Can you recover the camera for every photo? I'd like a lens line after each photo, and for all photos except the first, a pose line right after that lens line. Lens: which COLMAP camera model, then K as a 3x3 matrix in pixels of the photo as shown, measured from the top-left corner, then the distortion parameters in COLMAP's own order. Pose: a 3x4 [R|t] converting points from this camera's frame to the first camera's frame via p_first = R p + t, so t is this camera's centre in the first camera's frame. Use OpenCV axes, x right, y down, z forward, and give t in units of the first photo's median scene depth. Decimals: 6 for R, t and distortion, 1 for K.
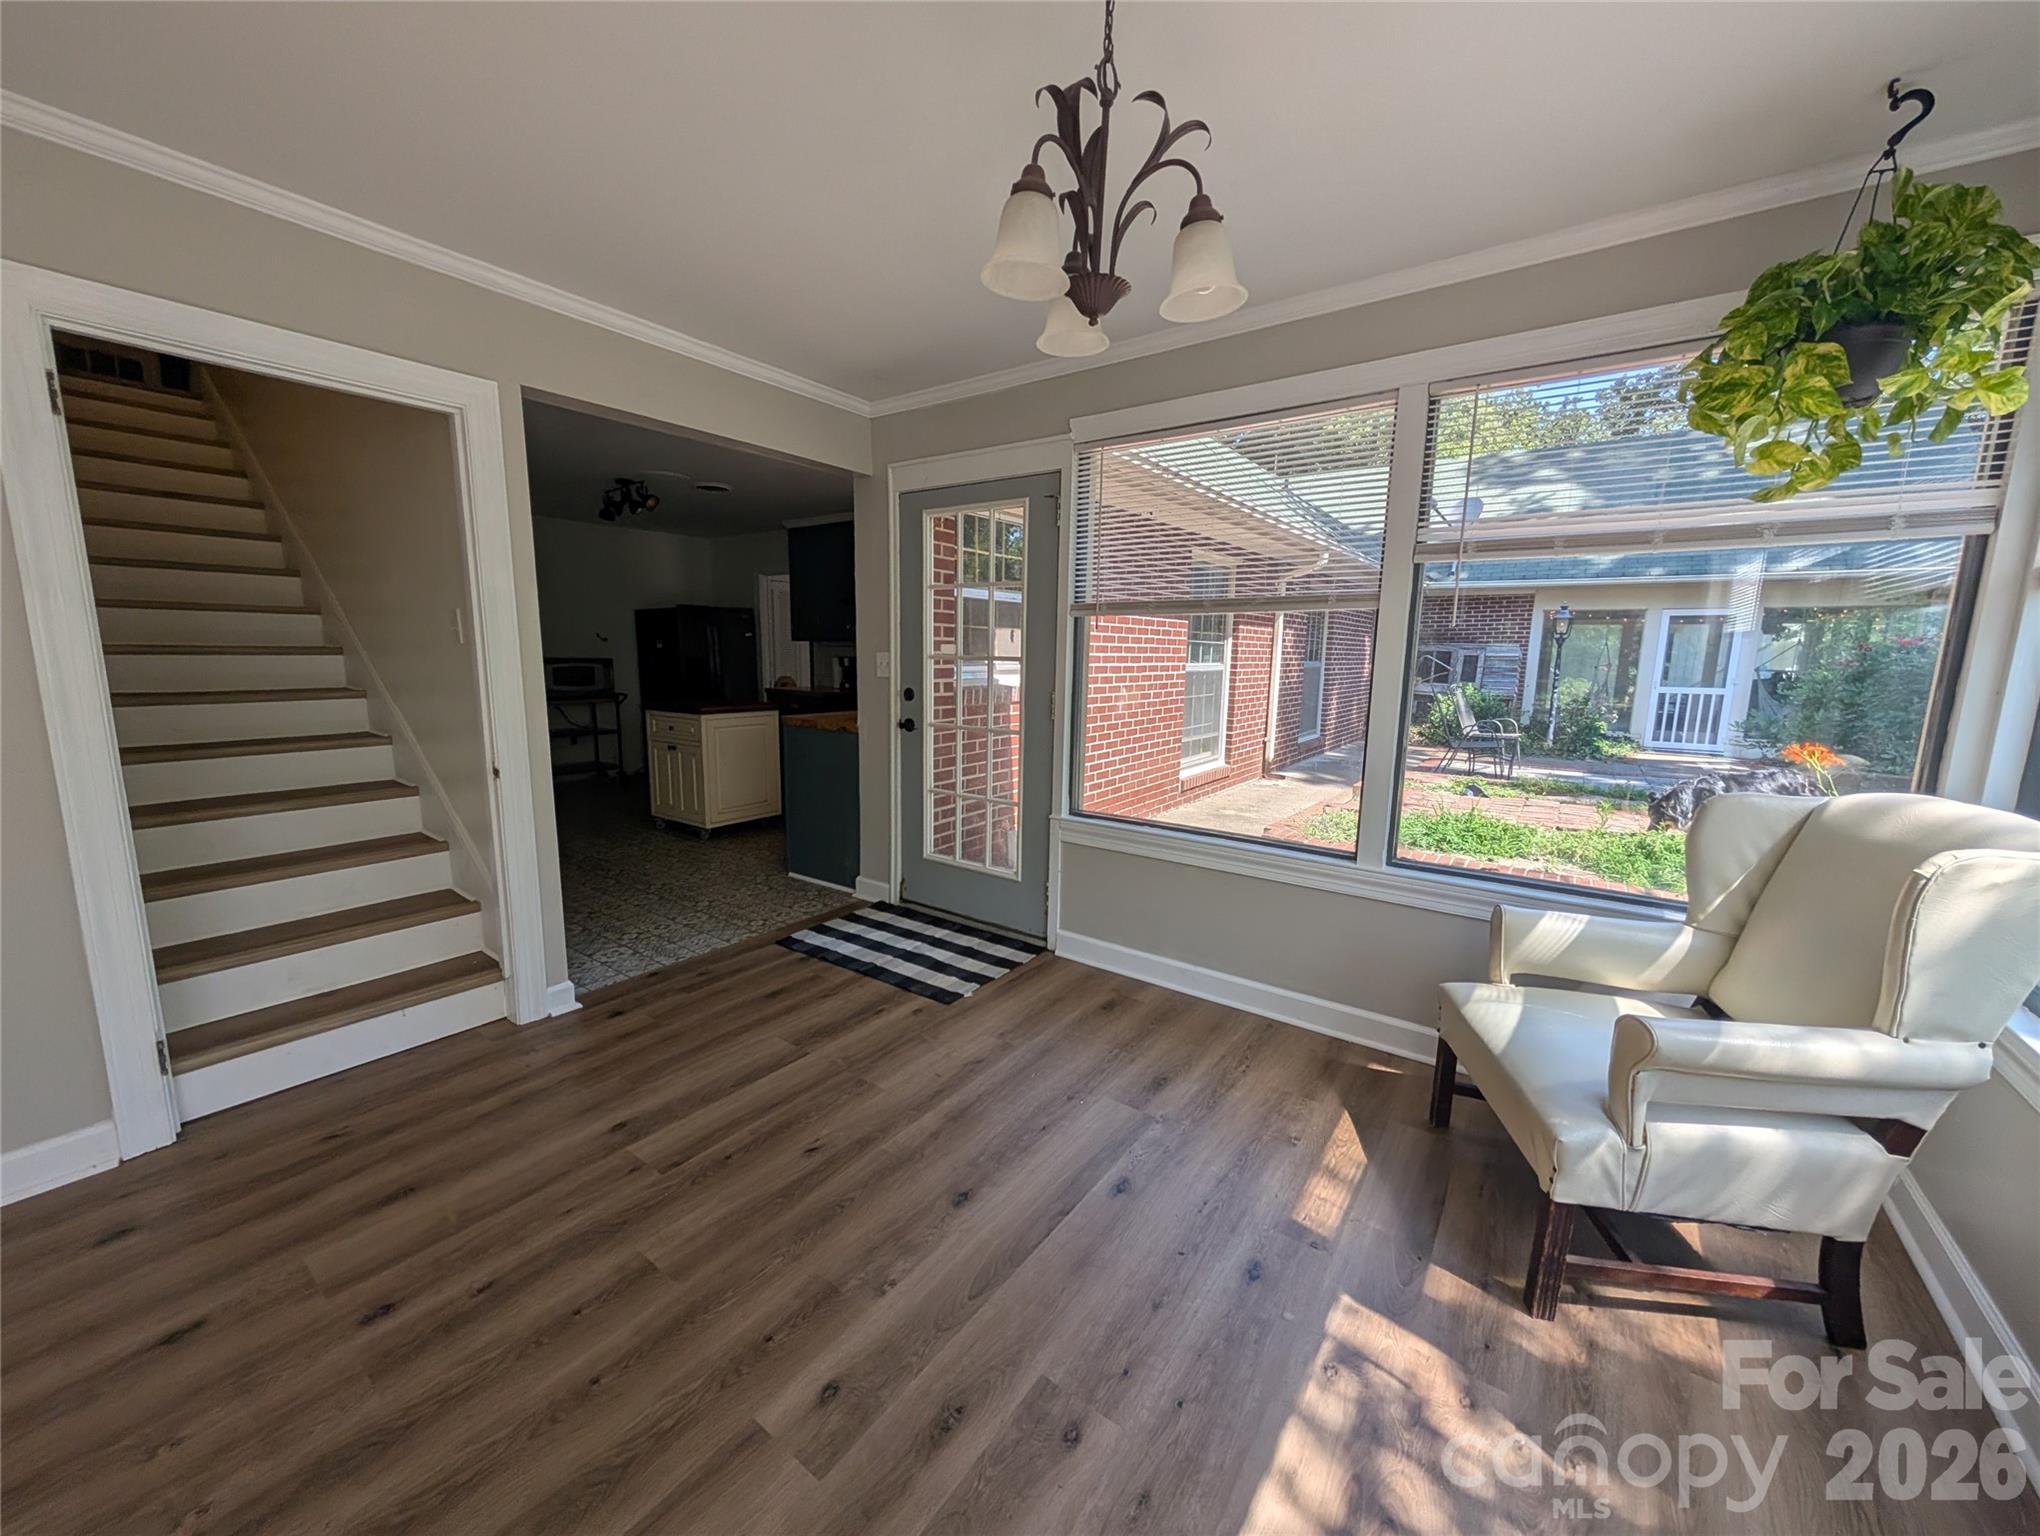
lens RADIAL K [[768.3, 0, 1020.0], [0, 768.3, 768.0], [0, 0, 1]] dist [0.000393, -0.000022]
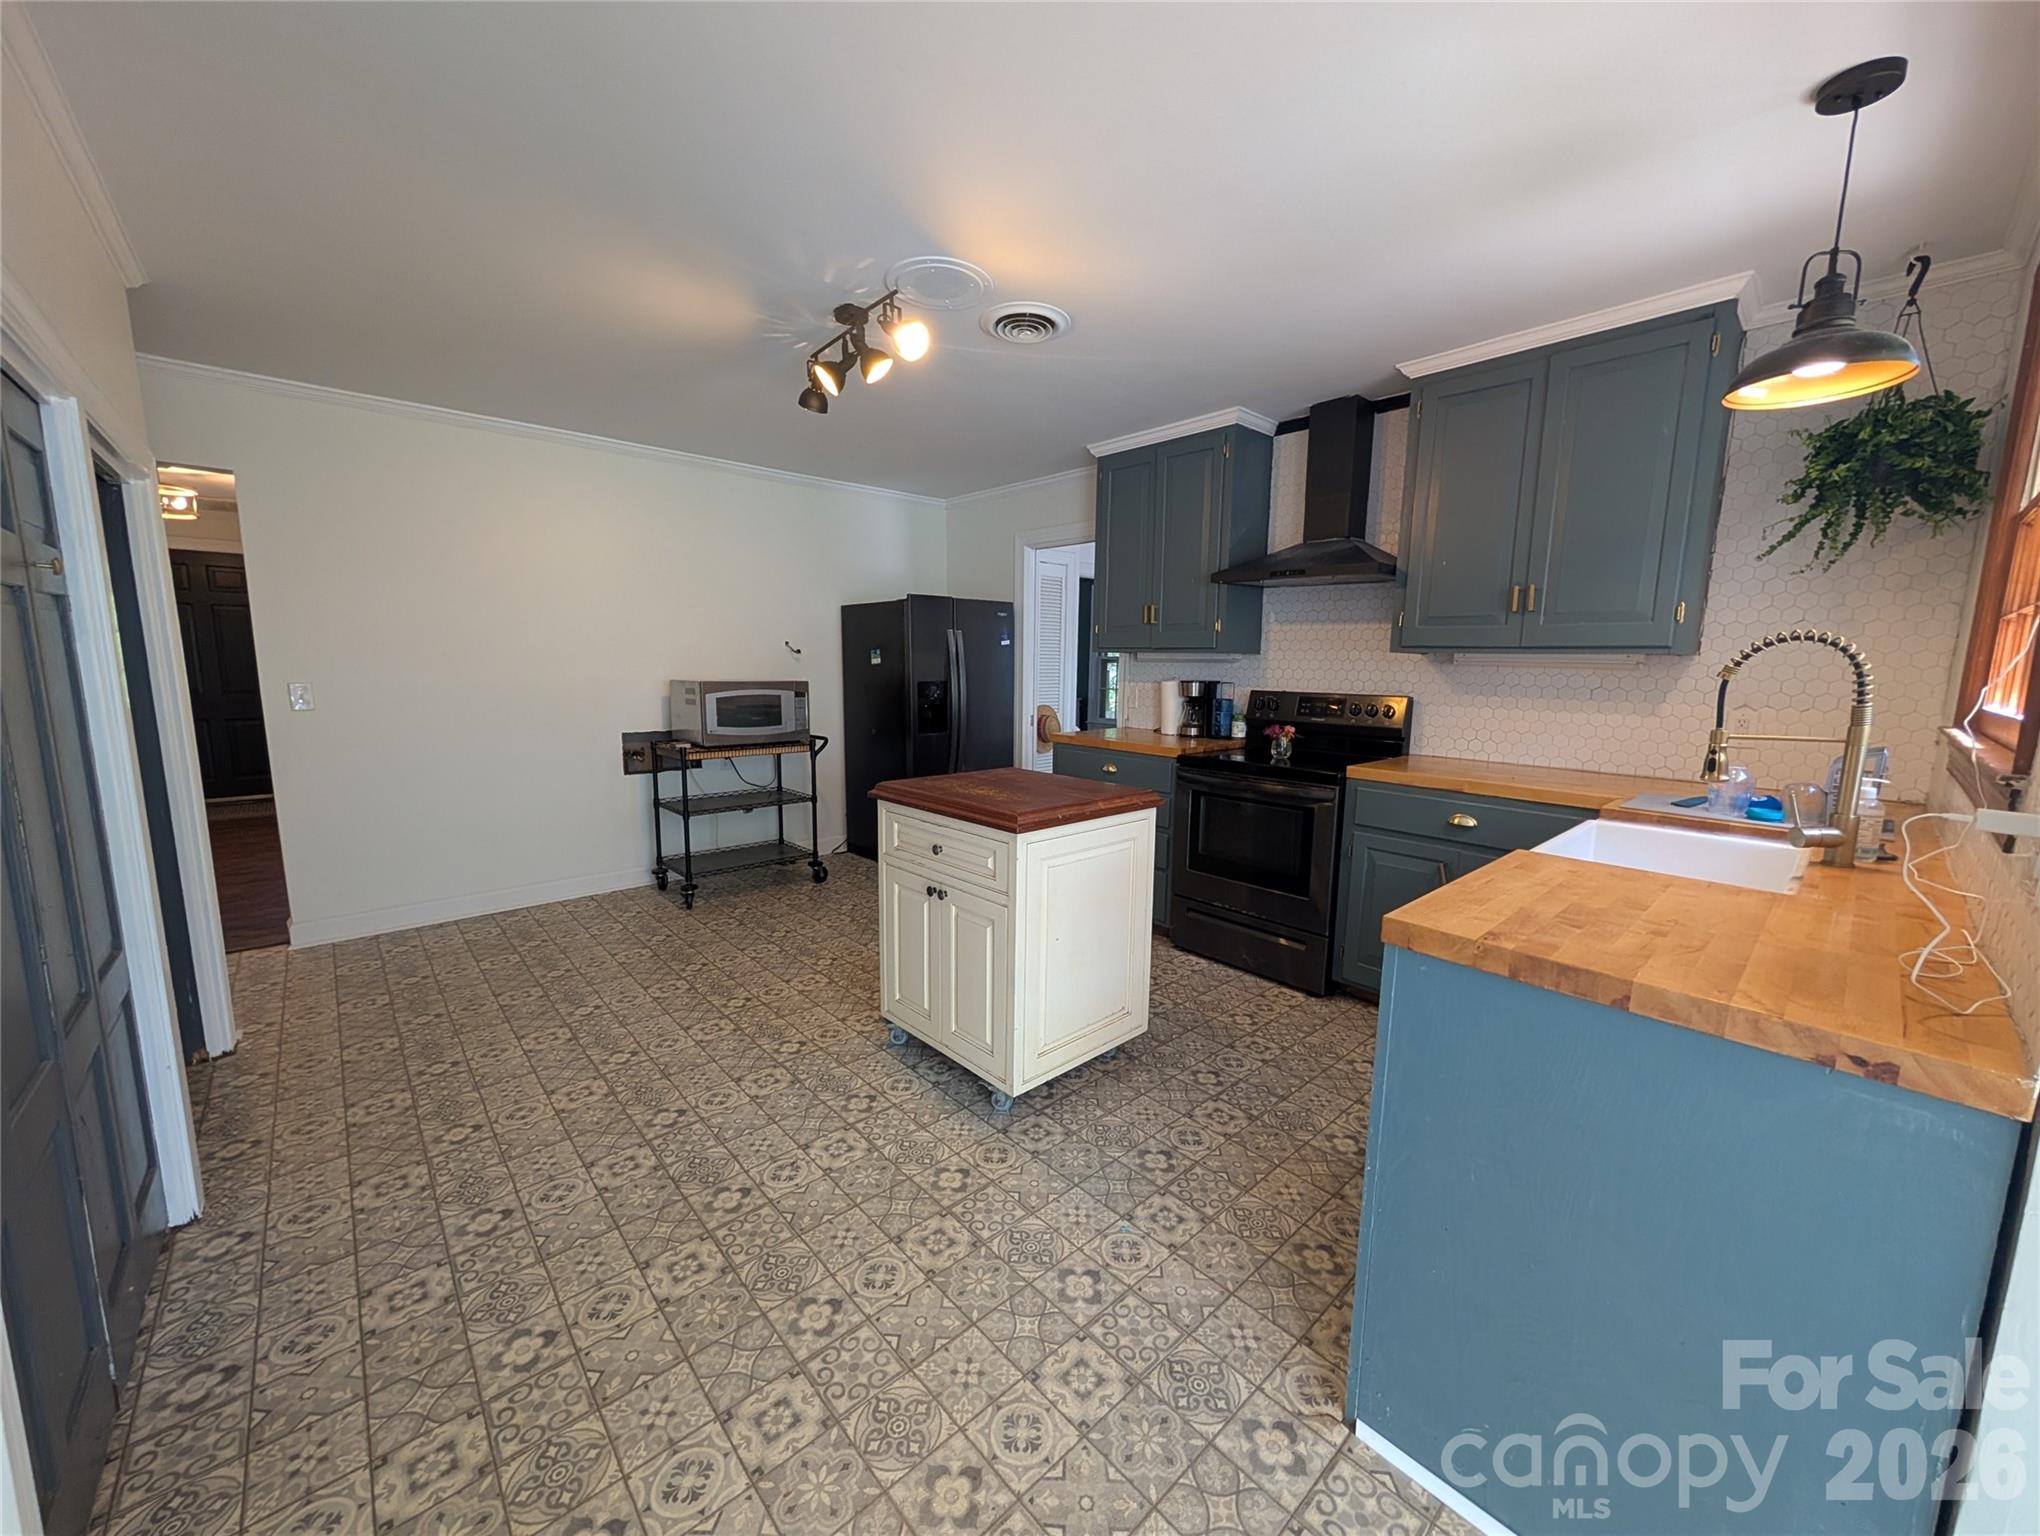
lens RADIAL K [[768.3, 0, 1020.0], [0, 768.3, 768.0], [0, 0, 1]] dist [0.000393, -0.000022]
pose [[0.979508, 0.025786, -0.199748, -0.262379], [-0.028224, 0.999558, -0.009366, -0.079182], [0.199418, 0.014811, 0.979803, 0.472042]]
